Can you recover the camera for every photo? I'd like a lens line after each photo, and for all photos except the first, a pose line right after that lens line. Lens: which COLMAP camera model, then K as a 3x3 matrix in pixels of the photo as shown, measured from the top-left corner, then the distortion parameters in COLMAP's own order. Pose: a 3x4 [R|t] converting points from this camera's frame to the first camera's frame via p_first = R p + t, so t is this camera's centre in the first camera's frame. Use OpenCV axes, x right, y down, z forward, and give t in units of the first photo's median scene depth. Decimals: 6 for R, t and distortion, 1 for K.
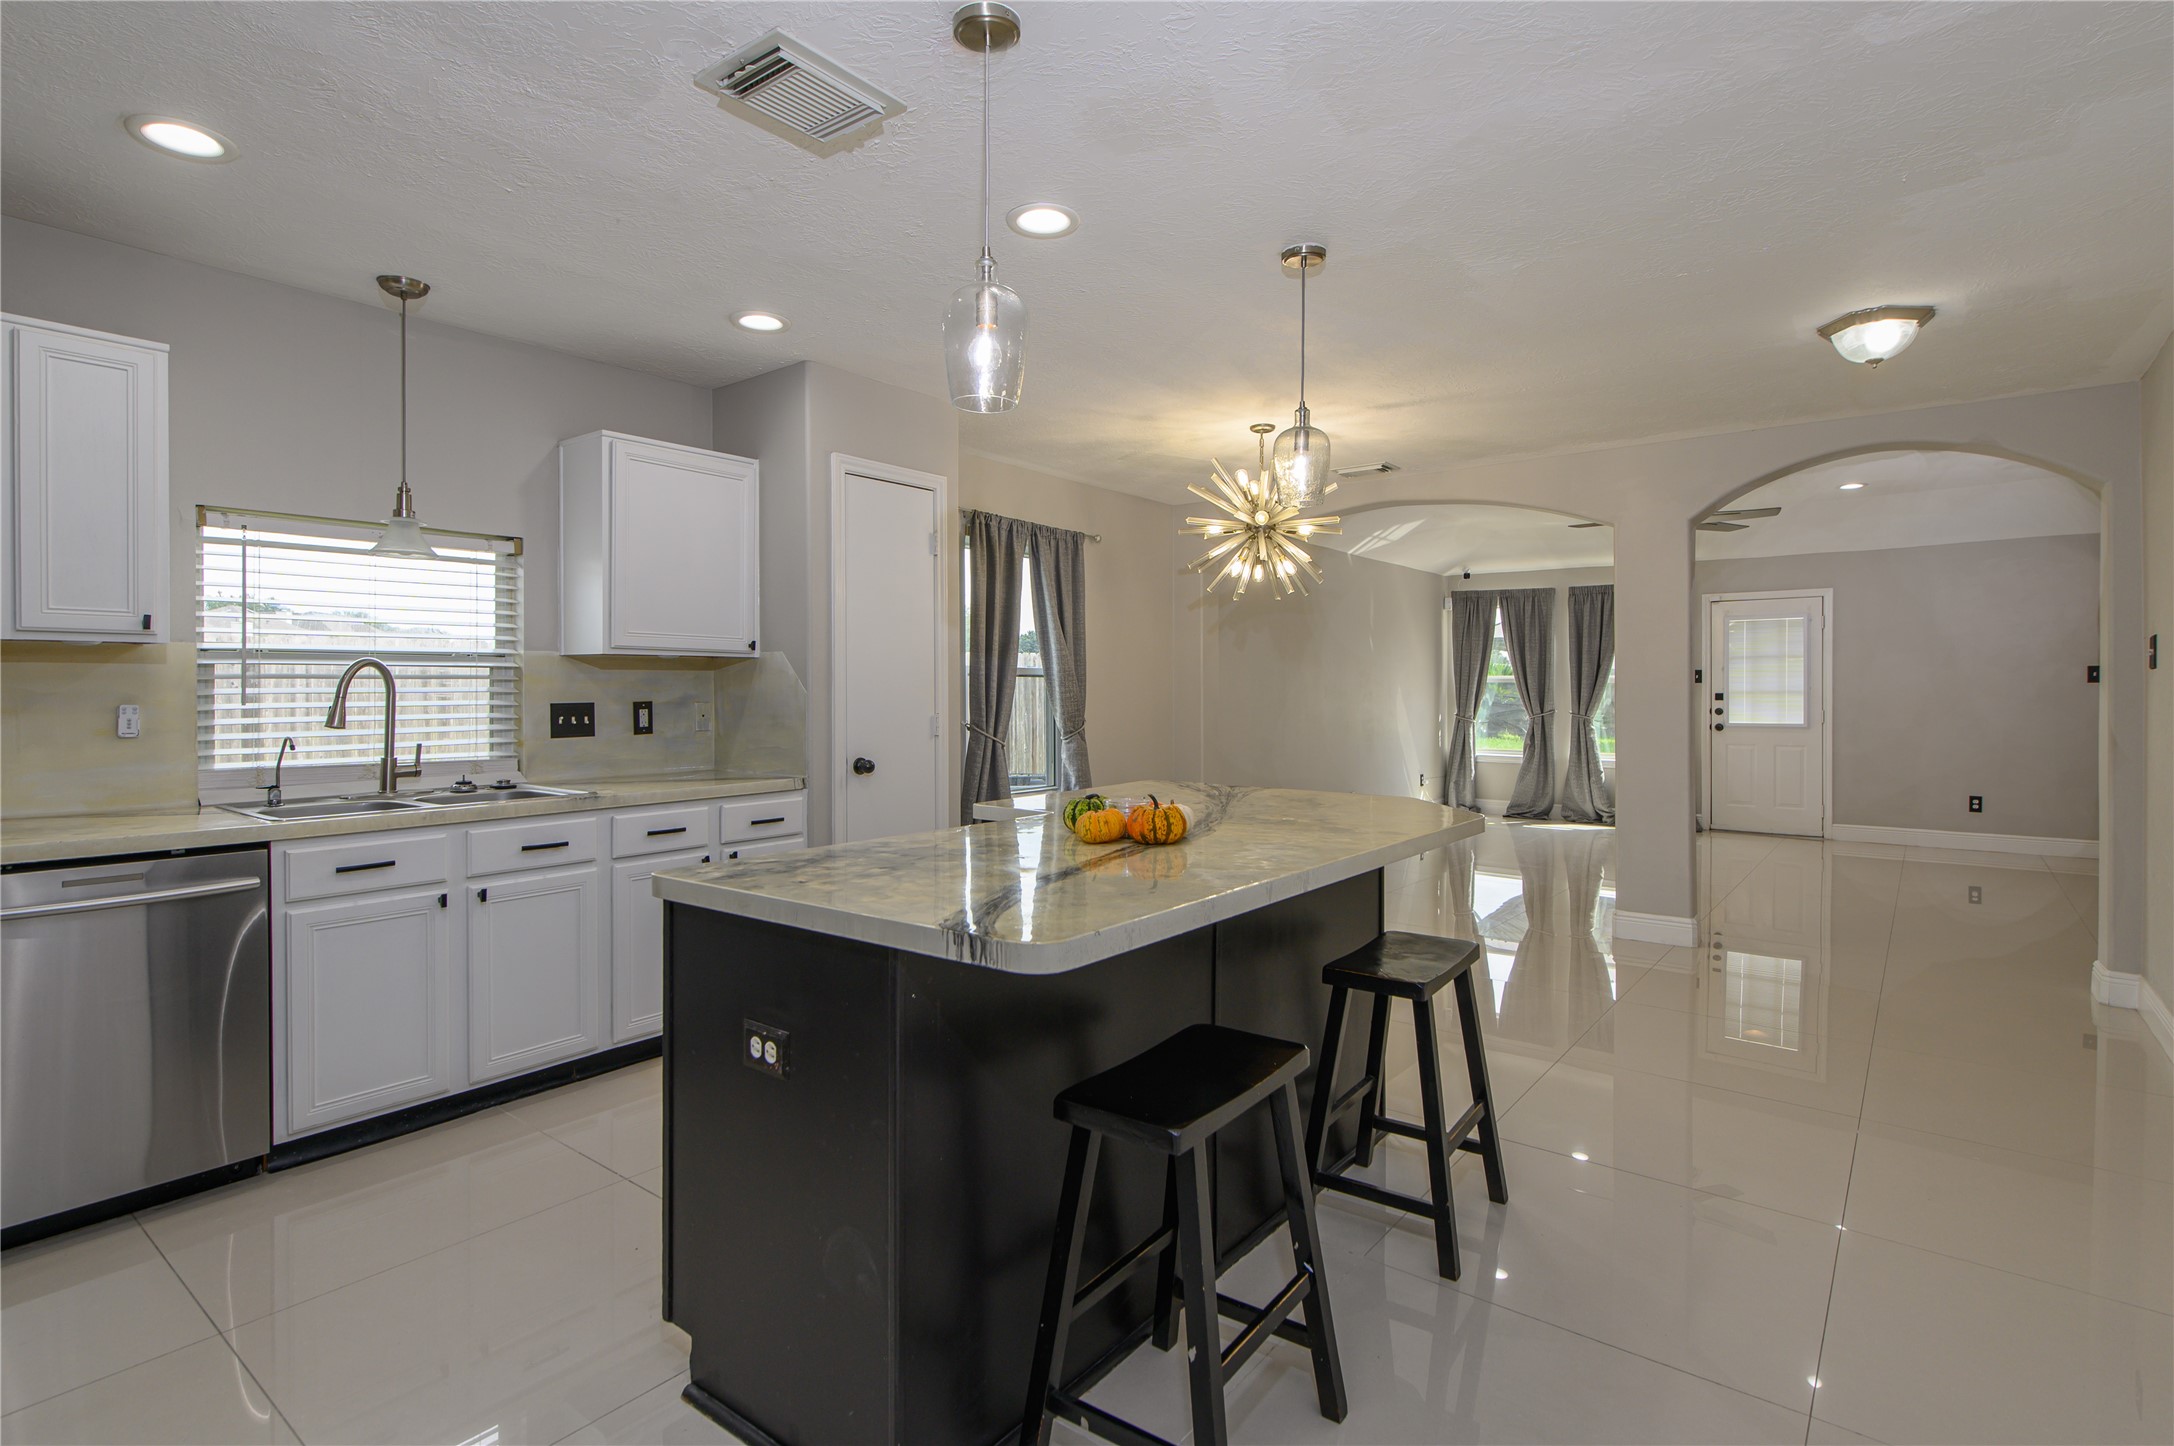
lens RADIAL K [[1046.5, 0, 1084.1], [0, 1046.5, 711.5], [0, 0, 1]] dist [-0.006326, -0.001650]
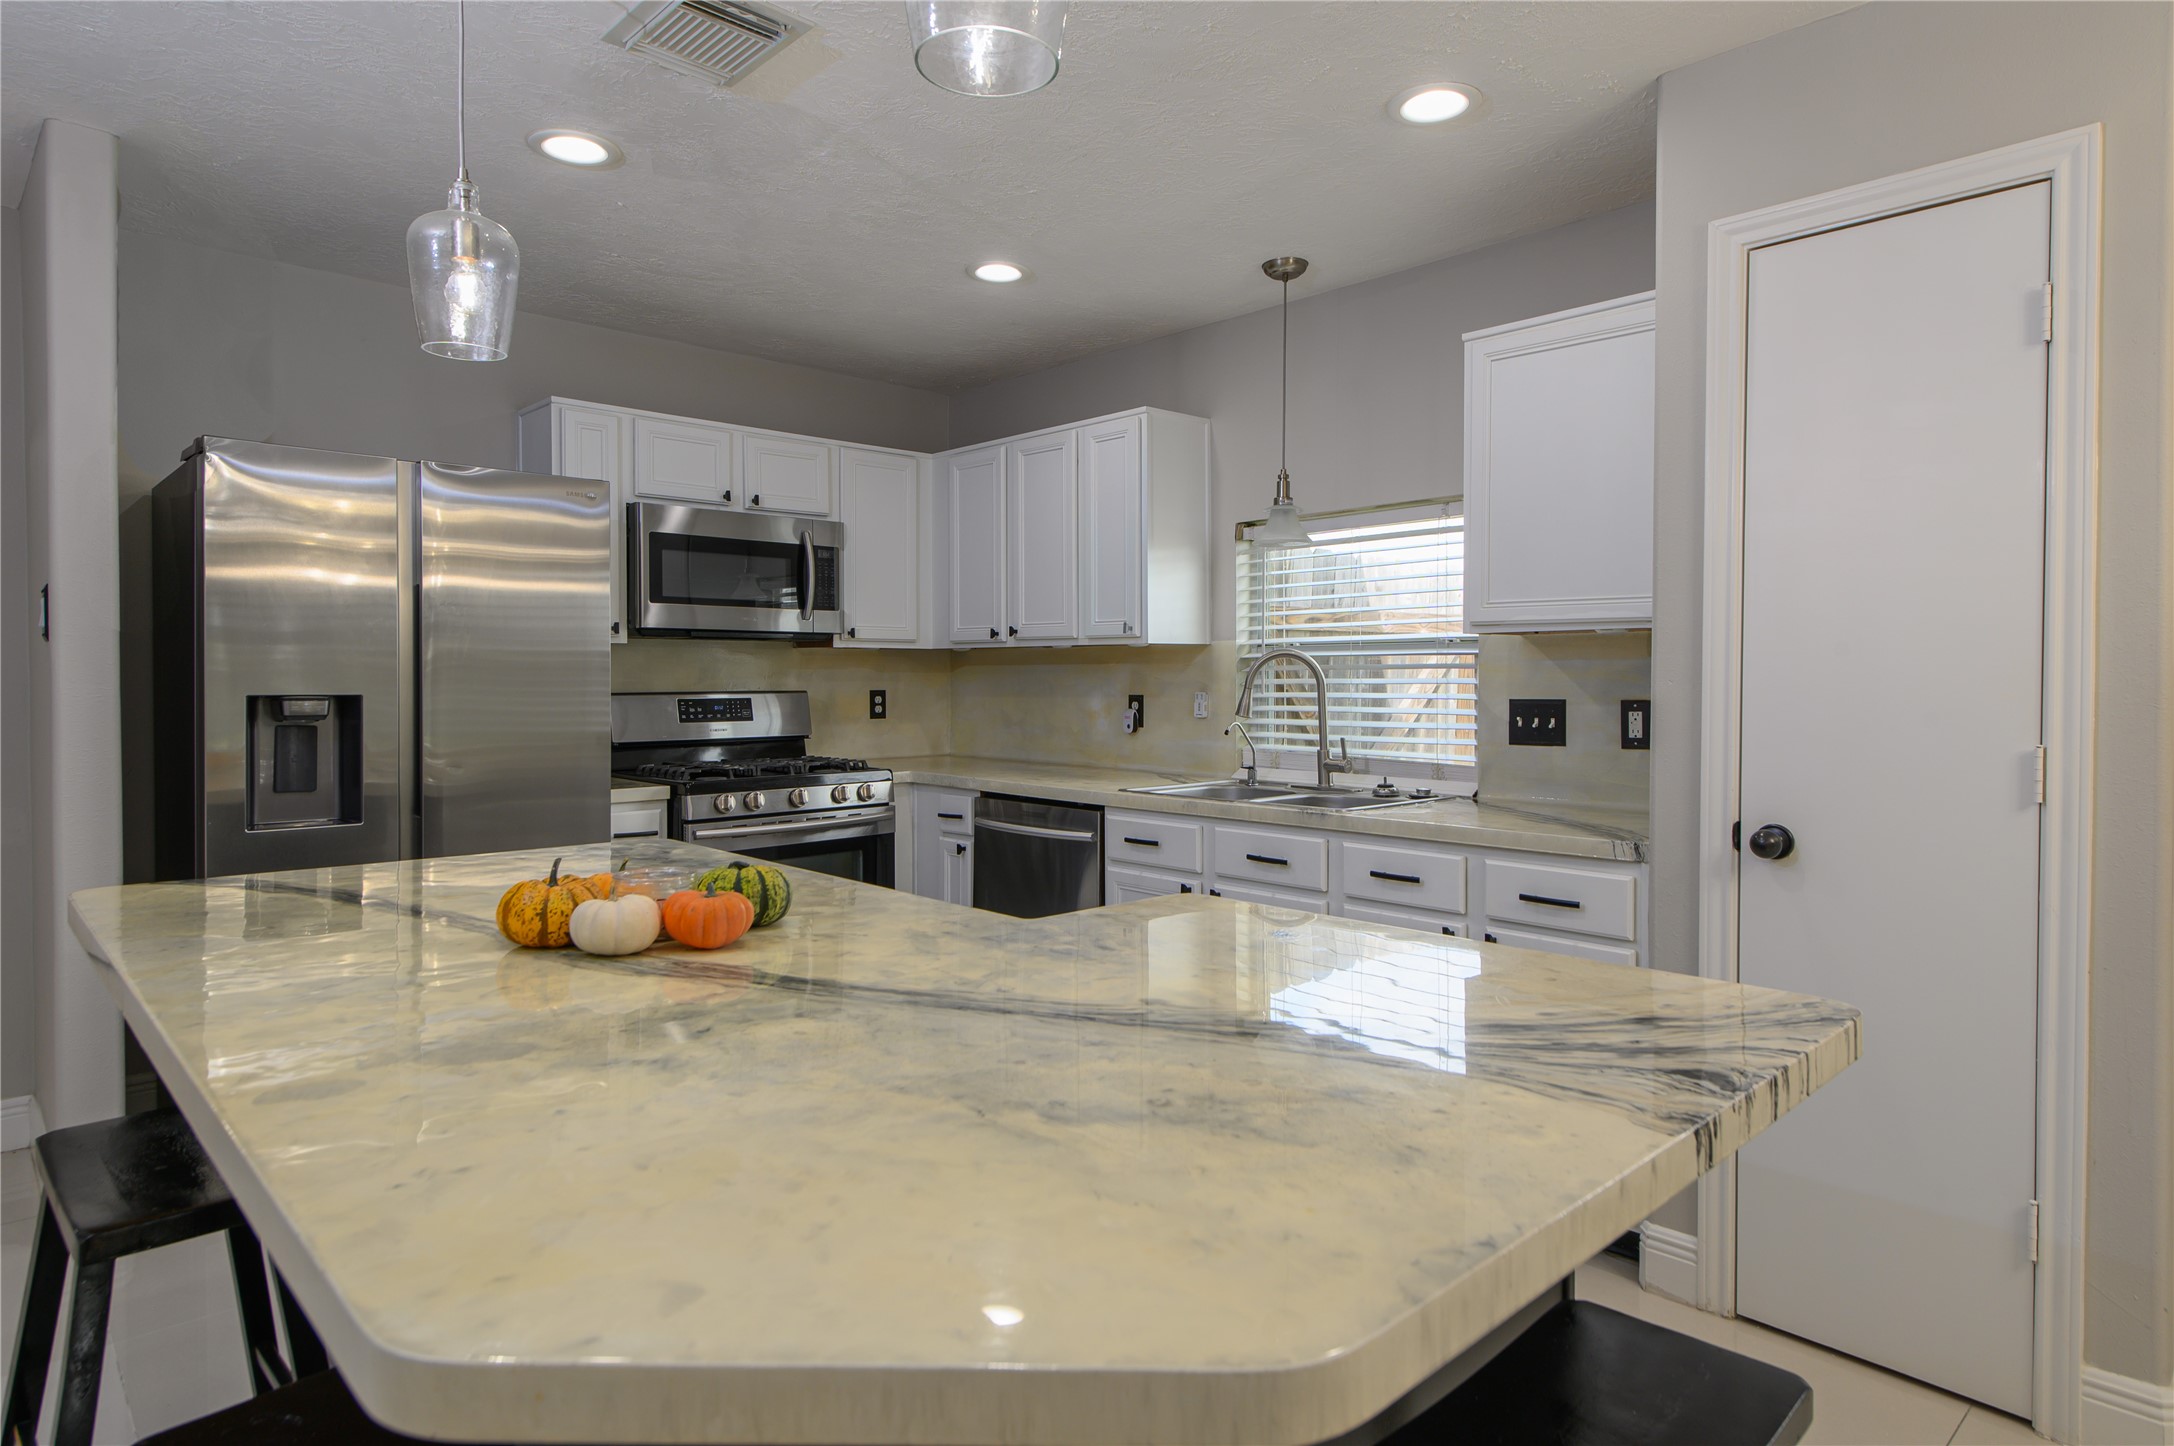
lens RADIAL K [[1236.4, 0, 1100.1], [0, 1236.4, 712.0], [0, 0, 1]] dist [0.000788, -0.002626]
pose [[-0.170157, 0.032437, -0.984883, 0.440455], [-0.018802, 0.999169, 0.036156, -0.025711], [0.985238, 0.024670, -0.169406, 0.855504]]
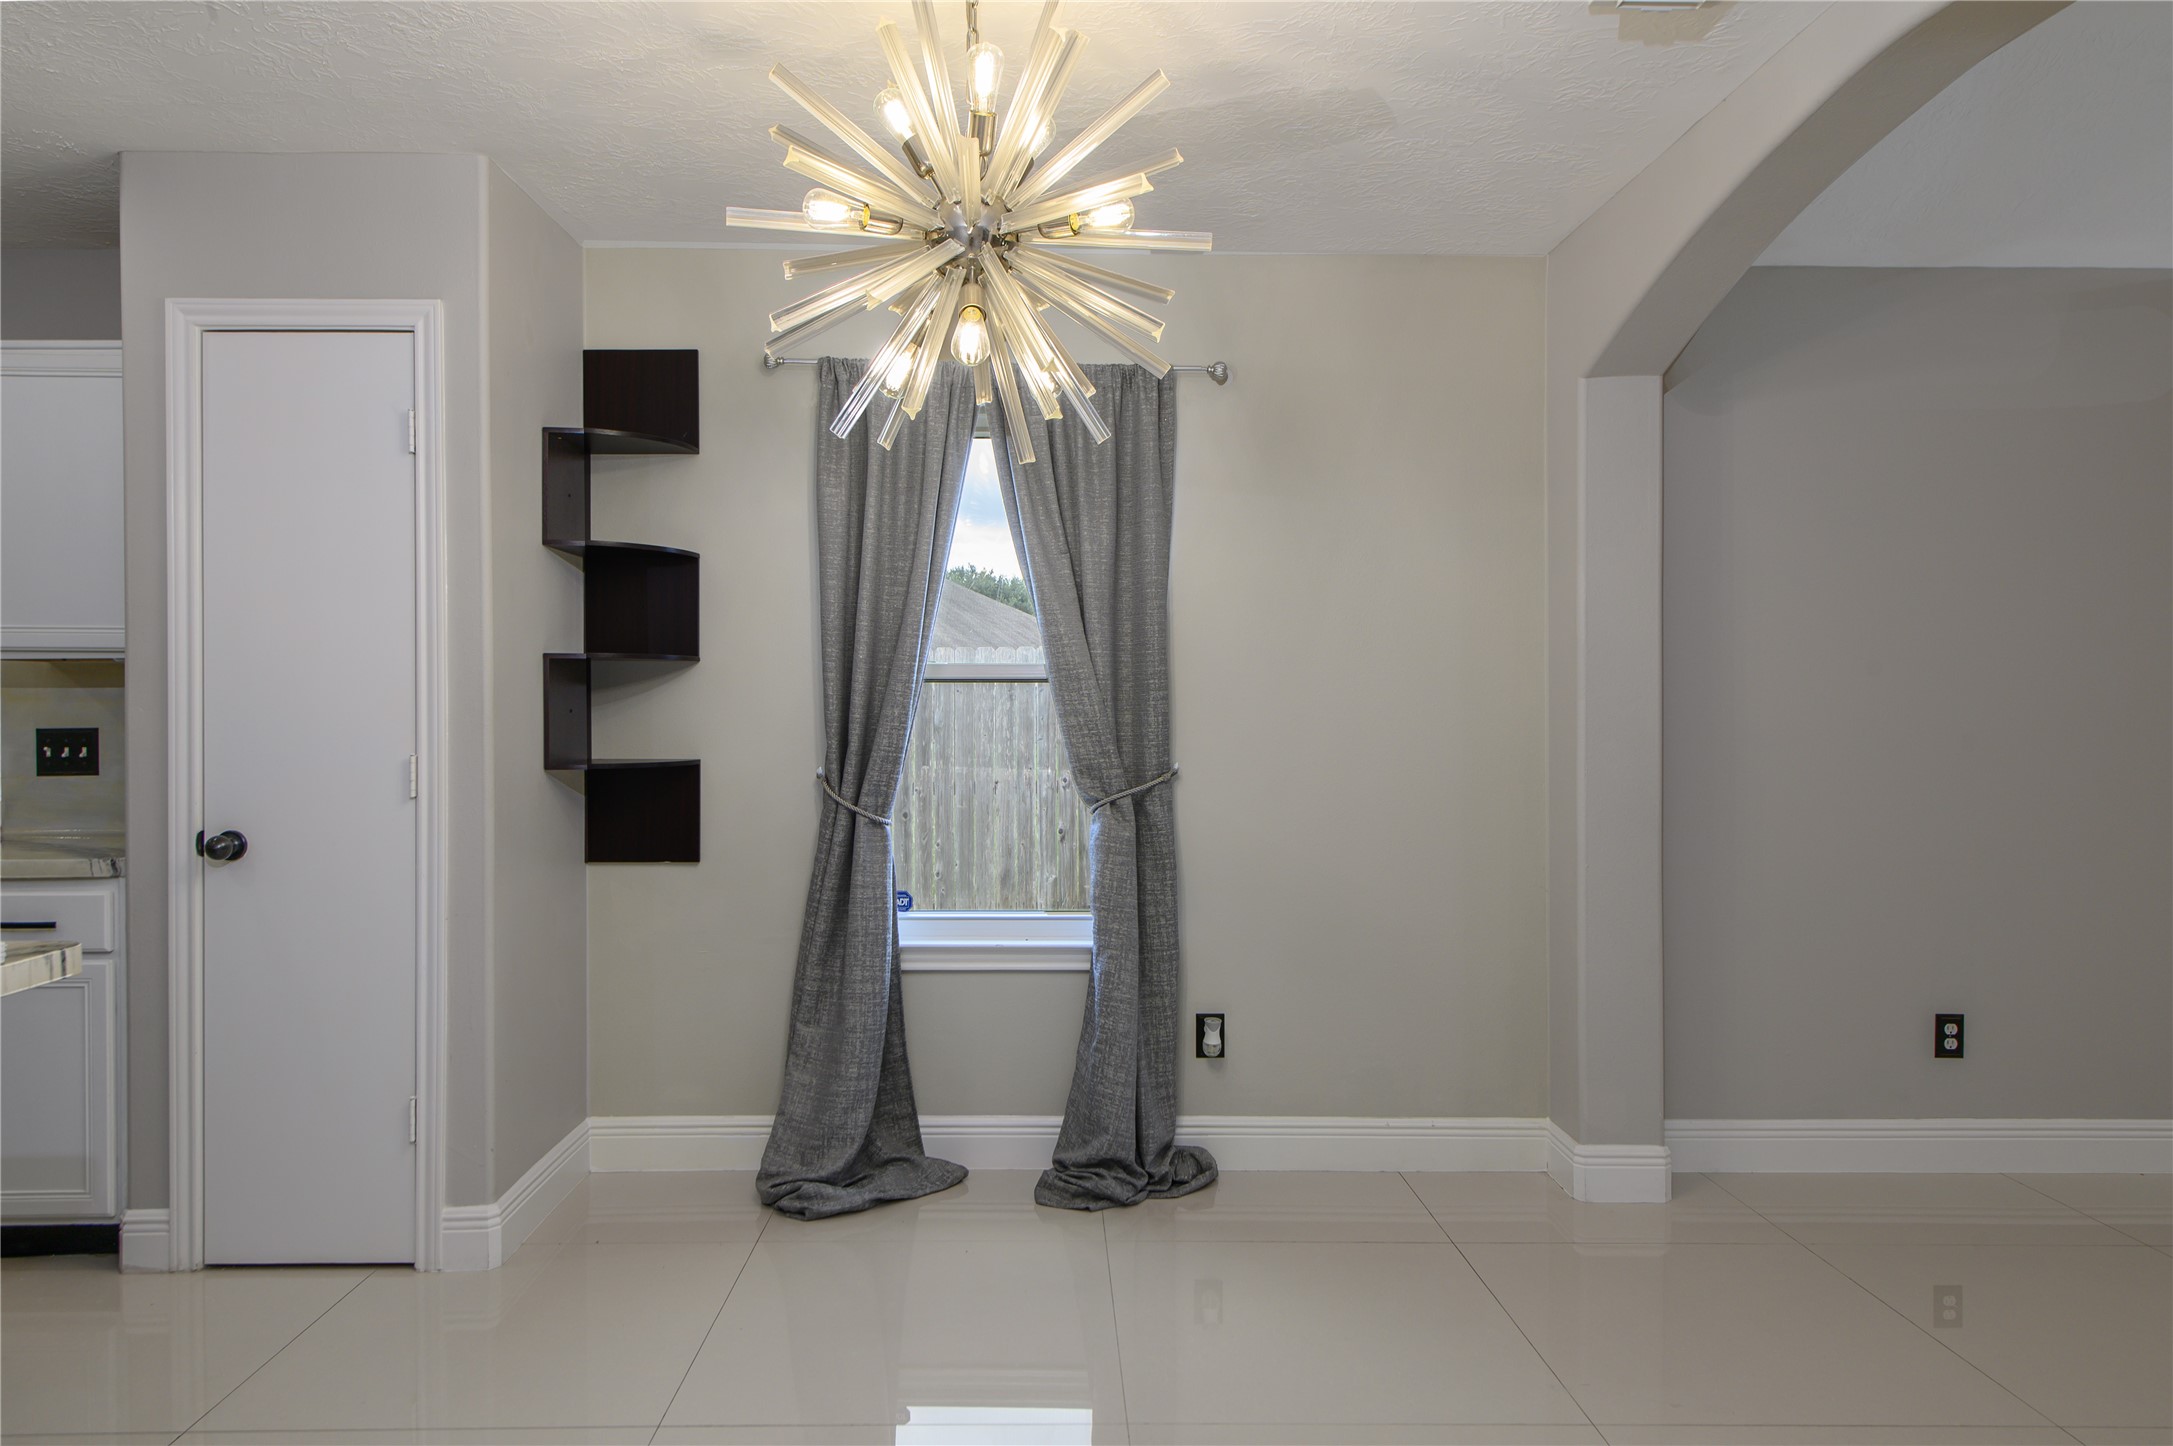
lens RADIAL K [[1320.8, 0, 1074.5], [0, 1320.8, 727.5], [0, 0, 1]] dist [-0.004504, -0.002841]
pose [[0.628491, 0.012868, -0.777710, 0.676391], [-0.015415, 0.999873, 0.004087, -0.023801], [0.777664, 0.009420, 0.628610, 0.984874]]
